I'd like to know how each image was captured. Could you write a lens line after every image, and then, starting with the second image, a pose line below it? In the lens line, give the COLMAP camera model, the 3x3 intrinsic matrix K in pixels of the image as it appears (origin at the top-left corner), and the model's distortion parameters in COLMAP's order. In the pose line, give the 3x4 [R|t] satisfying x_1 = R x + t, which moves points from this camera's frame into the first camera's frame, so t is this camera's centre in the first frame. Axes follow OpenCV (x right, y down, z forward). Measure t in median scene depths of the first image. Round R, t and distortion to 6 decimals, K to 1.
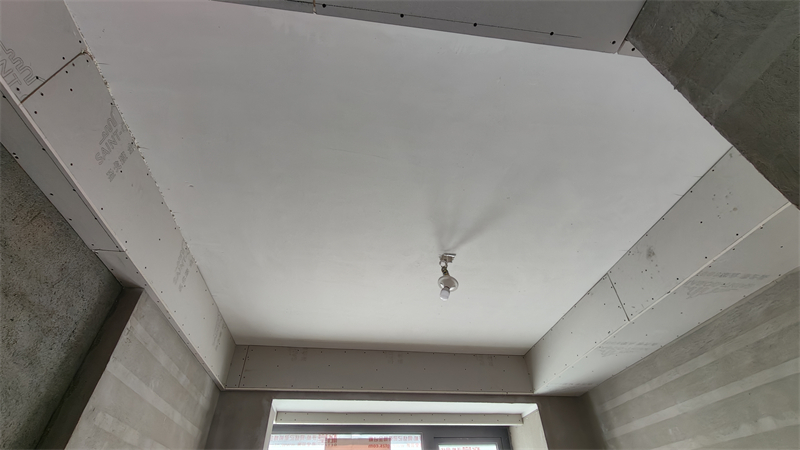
lens RADIAL K [[367.7, 0, 400.7], [0, 367.7, 212.8], [0, 0, 1]] dist [0.002272, 0.000664]
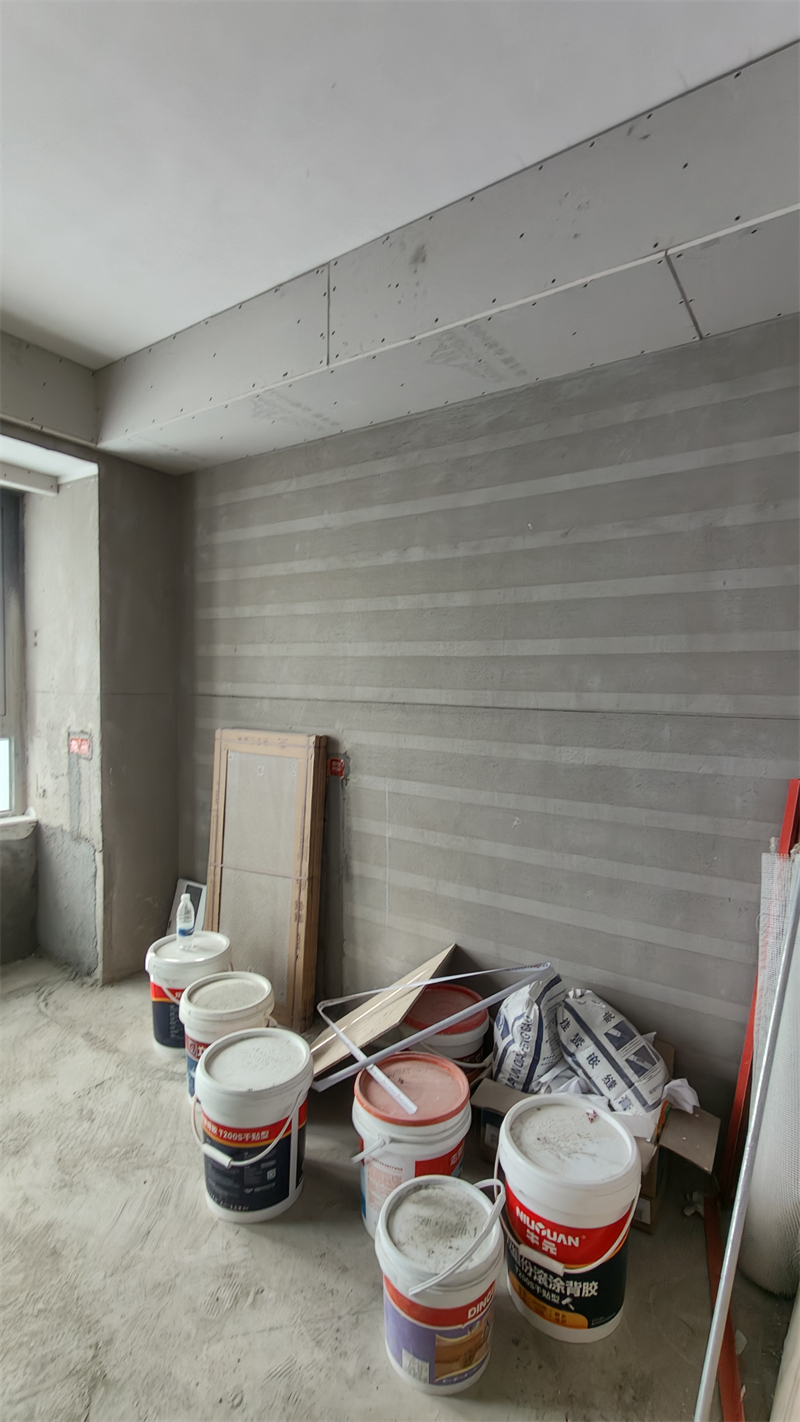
lens RADIAL K [[655.5, 0, 423.9], [0, 655.5, 715.9], [0, 0, 1]] dist [-0.005769, -0.000118]
pose [[0.668378, -0.001769, 0.743819, -0.020520], [-0.519356, 0.714765, 0.468381, 0.124738], [-0.532485, -0.699362, 0.476815, 0.071207]]
